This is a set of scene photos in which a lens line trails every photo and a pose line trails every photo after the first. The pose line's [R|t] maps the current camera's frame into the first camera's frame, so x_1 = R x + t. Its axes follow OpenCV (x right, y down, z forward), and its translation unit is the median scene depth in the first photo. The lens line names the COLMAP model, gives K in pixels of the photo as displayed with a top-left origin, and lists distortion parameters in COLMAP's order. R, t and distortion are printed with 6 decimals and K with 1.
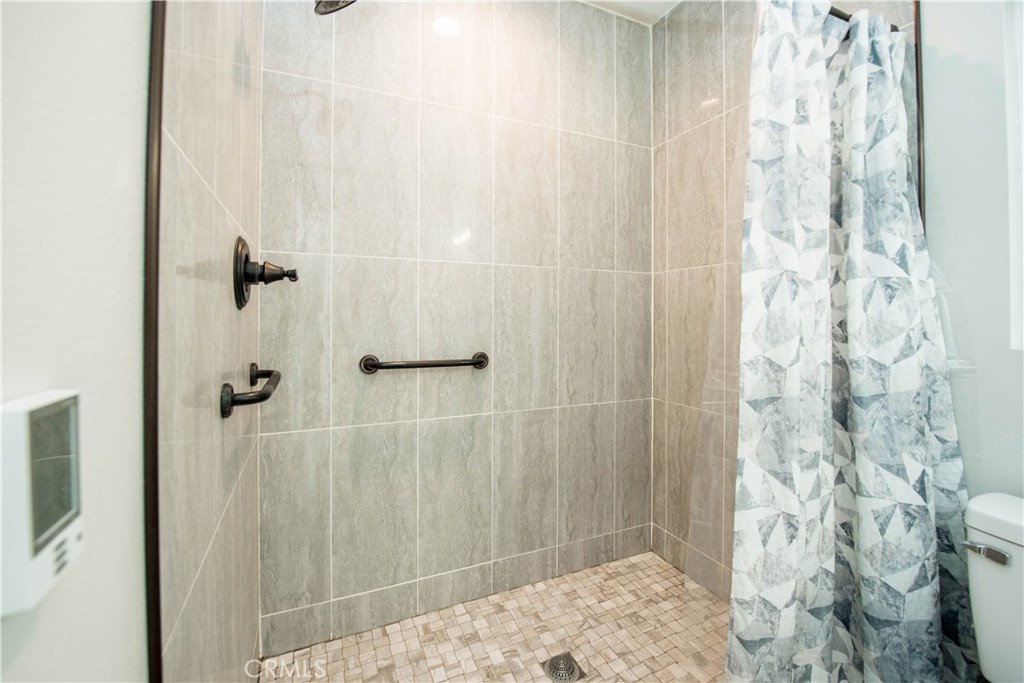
lens RADIAL K [[441.0, 0, 505.3], [0, 441.0, 345.4], [0, 0, 1]] dist [-0.021048, -0.001729]
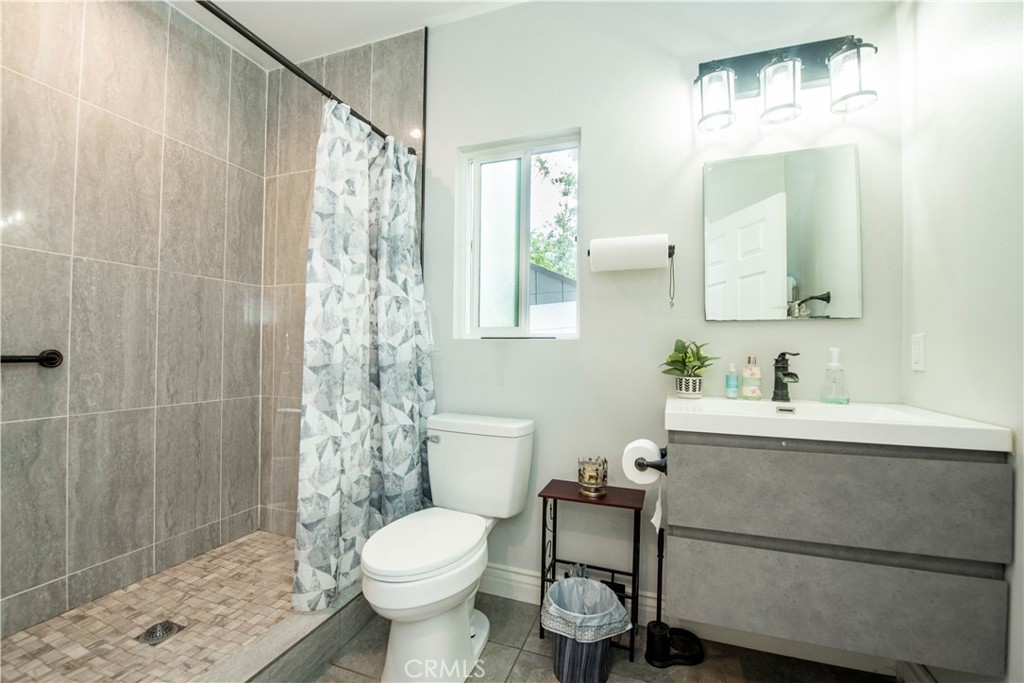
lens RADIAL K [[441.0, 0, 505.3], [0, 441.0, 345.4], [0, 0, 1]] dist [-0.021048, -0.001729]
pose [[0.705436, 0.018641, 0.708528, -0.029495], [0.024414, 0.998422, -0.050575, 0.092168], [-0.708353, 0.052975, 0.703868, -0.352360]]
